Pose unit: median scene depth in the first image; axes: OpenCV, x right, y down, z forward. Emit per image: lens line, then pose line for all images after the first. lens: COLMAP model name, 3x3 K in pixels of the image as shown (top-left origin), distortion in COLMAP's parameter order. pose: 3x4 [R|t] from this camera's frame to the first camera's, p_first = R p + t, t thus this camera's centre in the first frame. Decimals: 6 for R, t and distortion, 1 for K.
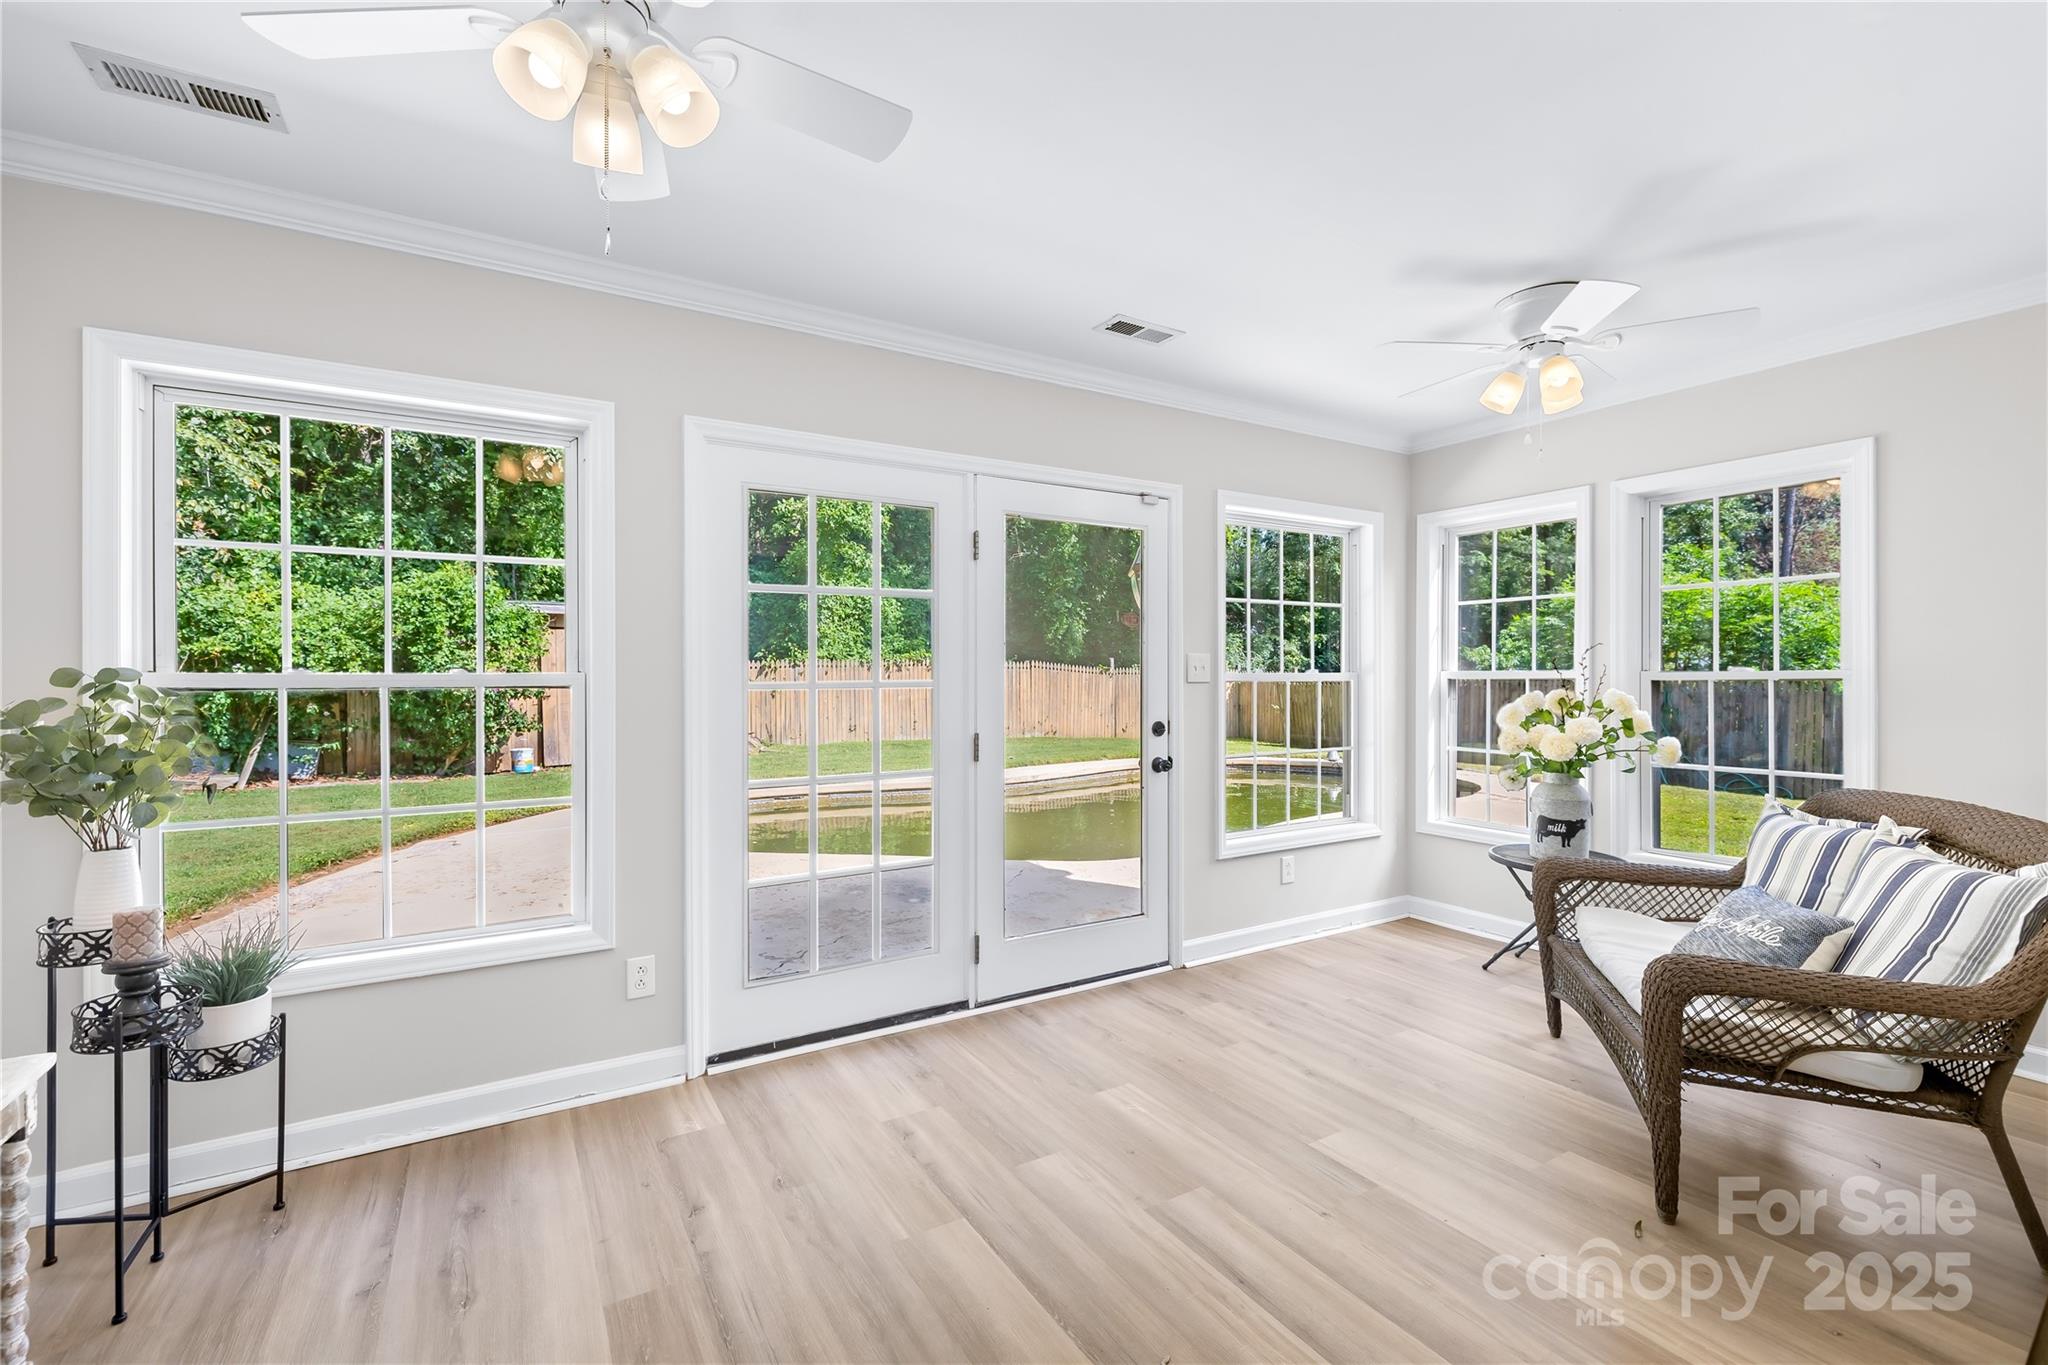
lens RADIAL K [[857.3, 0, 1015.3], [0, 857.3, 670.8], [0, 0, 1]] dist [-0.008840, -0.000674]
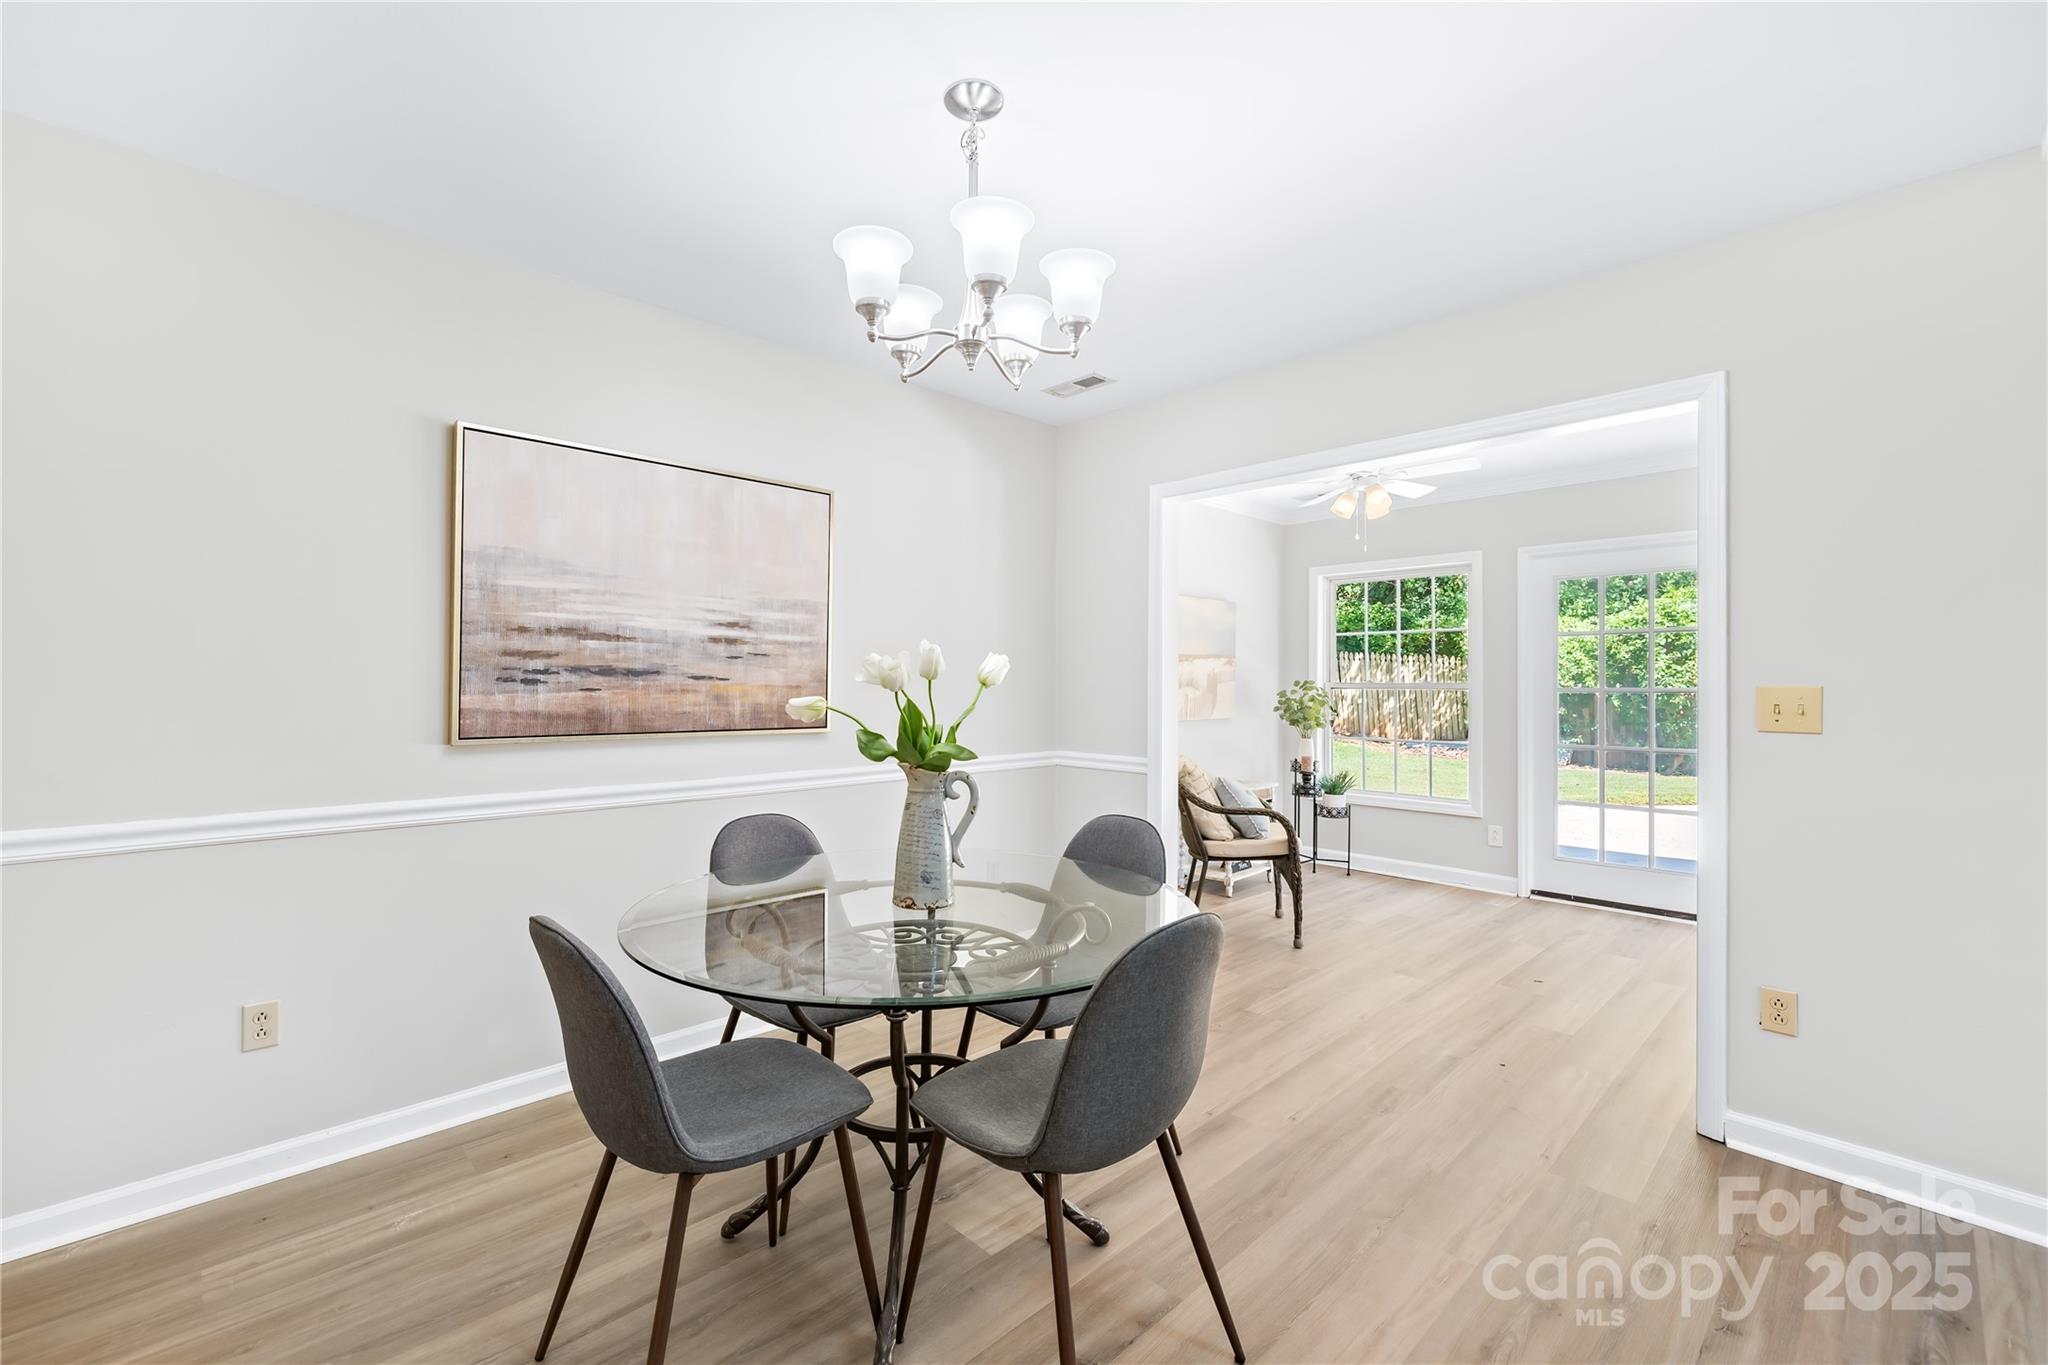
lens RADIAL K [[857.3, 0, 1020.6], [0, 857.3, 679.6], [0, 0, 1]] dist [-0.008840, -0.000674]
pose [[0.211571, -0.002454, -0.977360, 1.095668], [-0.001731, 0.999994, -0.002885, 0.002377], [0.977361, 0.002303, 0.211566, -0.429533]]
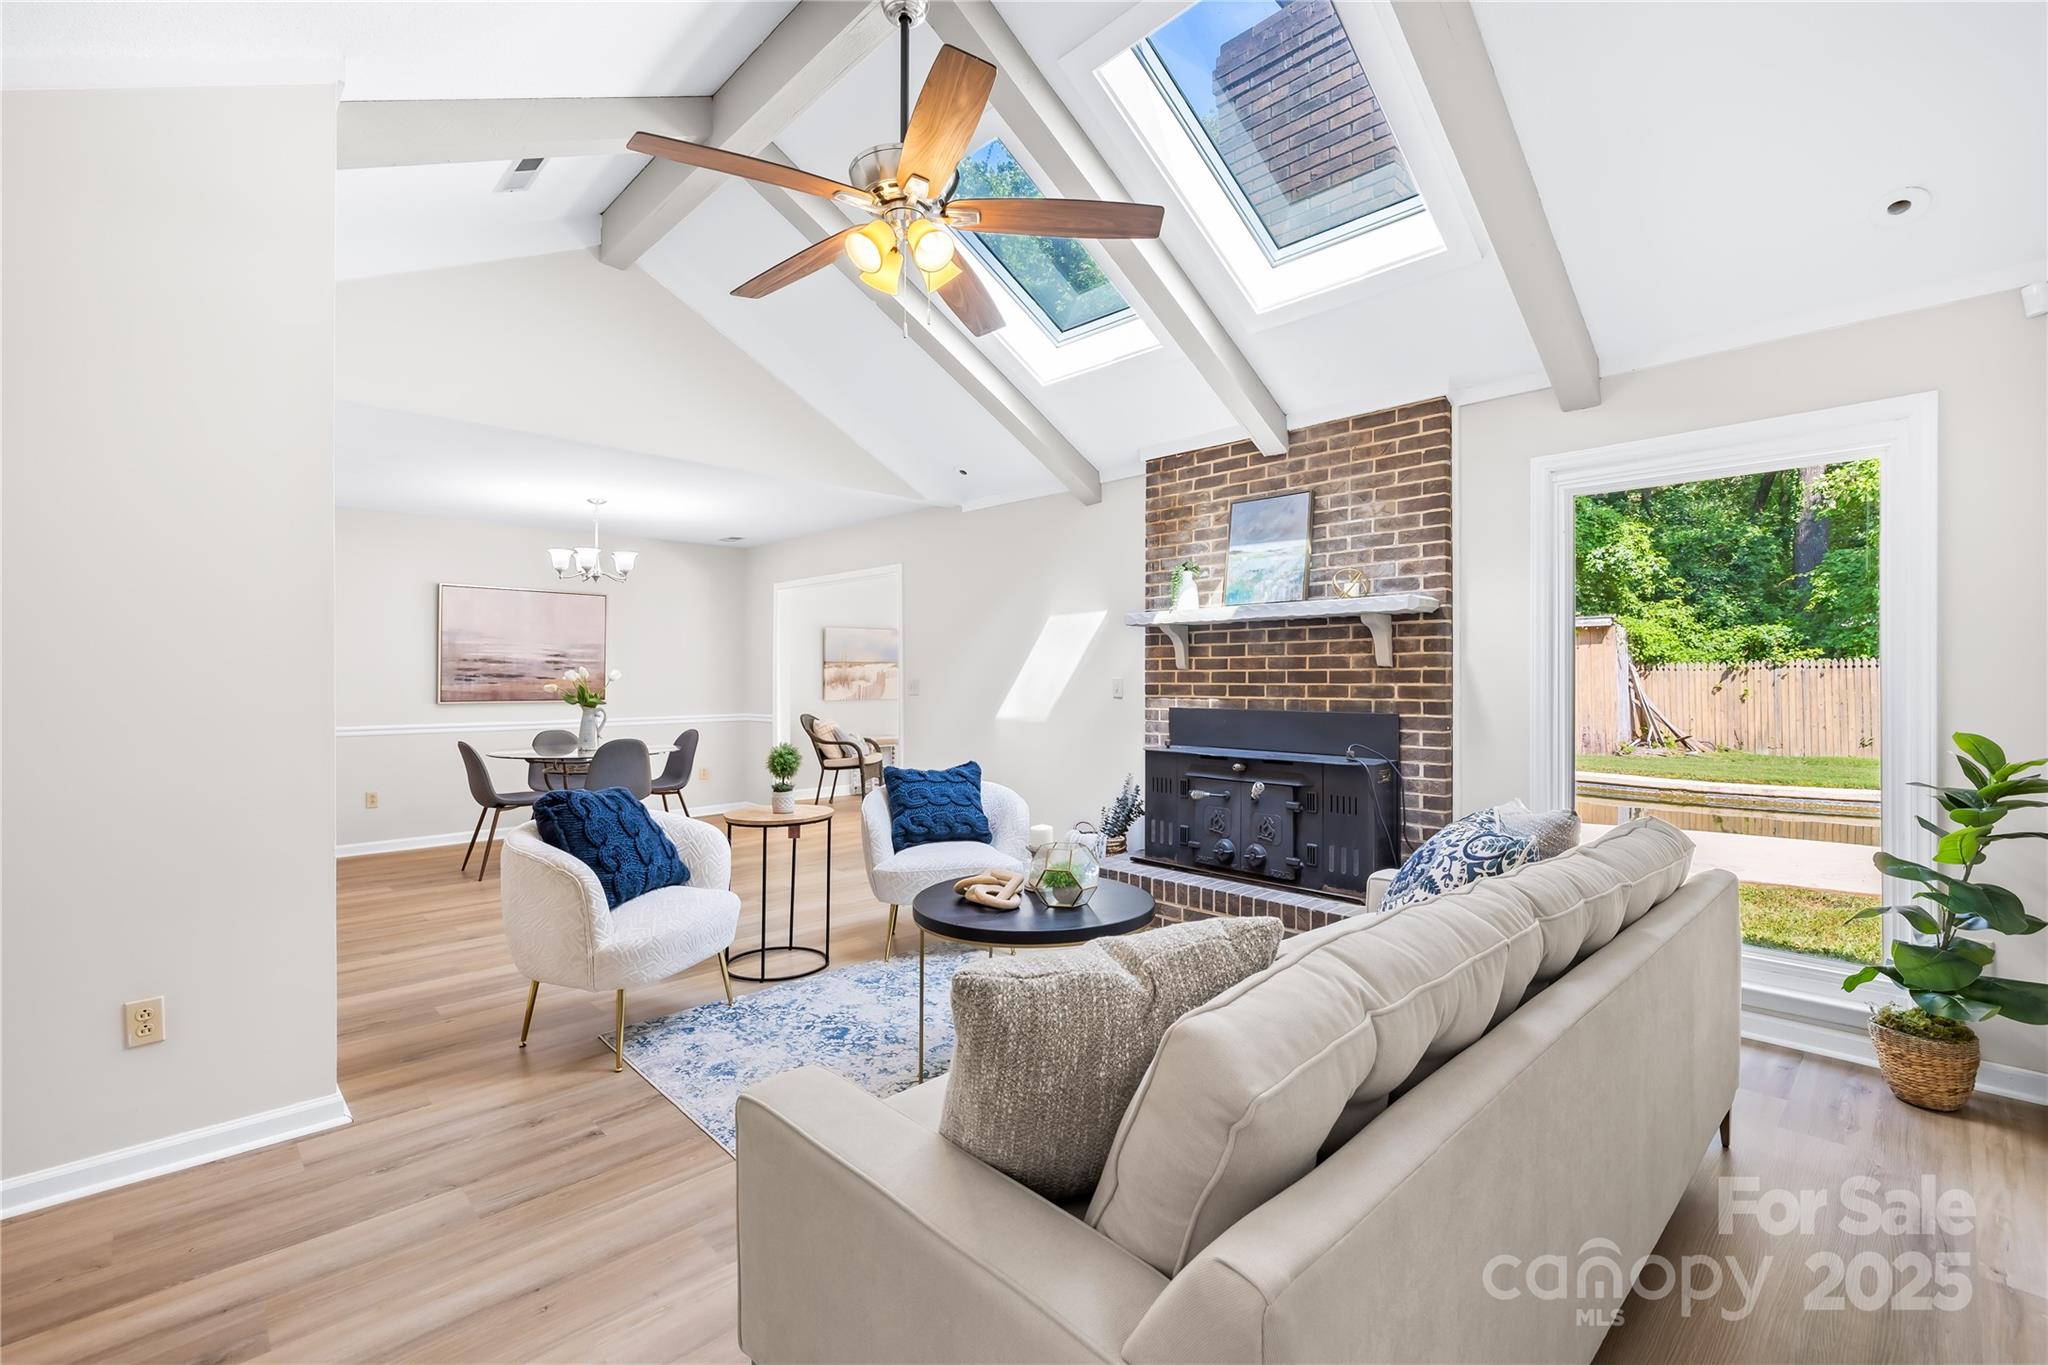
lens RADIAL K [[887.5, 0, 1021.7], [0, 887.5, 674.6], [0, 0, 1]] dist [-0.000477, 0.000811]
pose [[0.204448, -0.004785, -0.978866, 2.679219], [0.005952, 0.999976, -0.003646, 0.006055], [0.978859, -0.005081, 0.204472, 0.196689]]
